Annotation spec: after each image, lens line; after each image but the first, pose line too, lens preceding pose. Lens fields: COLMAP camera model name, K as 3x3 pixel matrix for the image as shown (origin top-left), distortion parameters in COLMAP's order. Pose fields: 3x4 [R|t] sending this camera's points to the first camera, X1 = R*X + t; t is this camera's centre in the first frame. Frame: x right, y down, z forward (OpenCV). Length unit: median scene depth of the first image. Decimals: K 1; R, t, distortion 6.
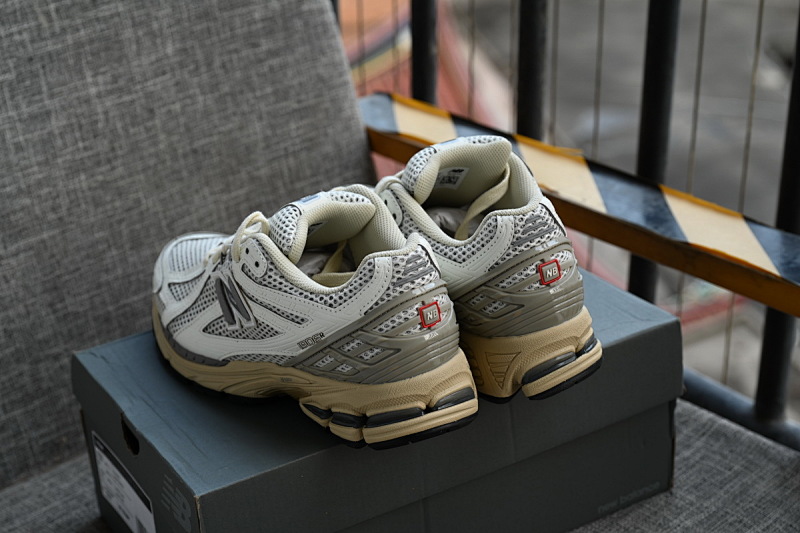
lens RADIAL K [[1558.2, 0, 398.9], [0, 1558.2, 250.5], [0, 0, 1]] dist [0.009088, 0.071876]
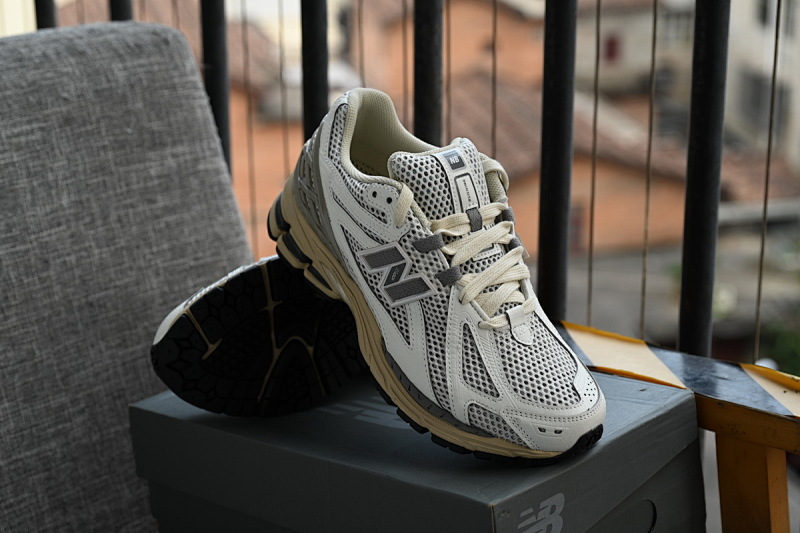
lens RADIAL K [[1558.2, 0, 398.9], [0, 1558.2, 250.5], [0, 0, 1]] dist [0.009088, 0.071876]
pose [[0.996760, -0.023348, 0.076966, -0.012612], [0.037372, 0.981809, -0.186156, 0.095668], [-0.071219, 0.188429, 0.979501, 0.019995]]
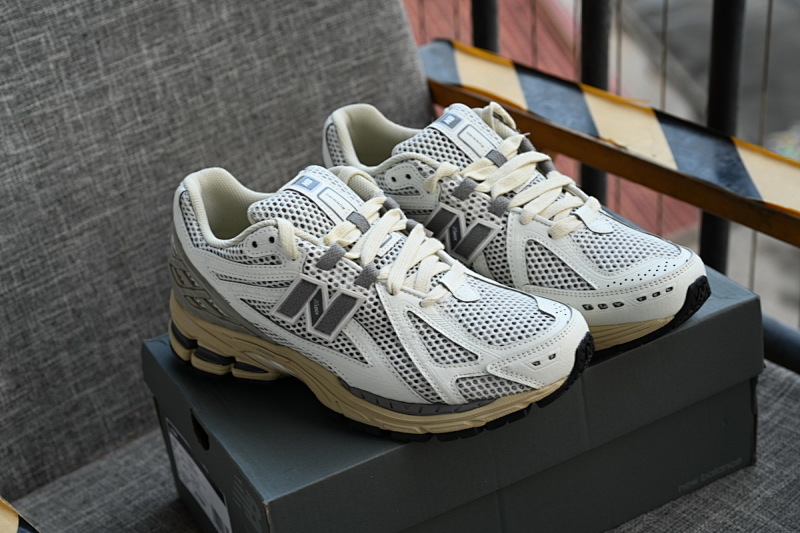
lens RADIAL K [[1558.2, 0, 398.9], [0, 1558.2, 250.5], [0, 0, 1]] dist [0.009088, 0.071876]
pose [[0.998468, -0.033110, -0.044331, 0.000957], [0.036342, 0.996582, 0.074193, -0.050639], [0.041723, -0.075690, 0.996258, 0.016655]]
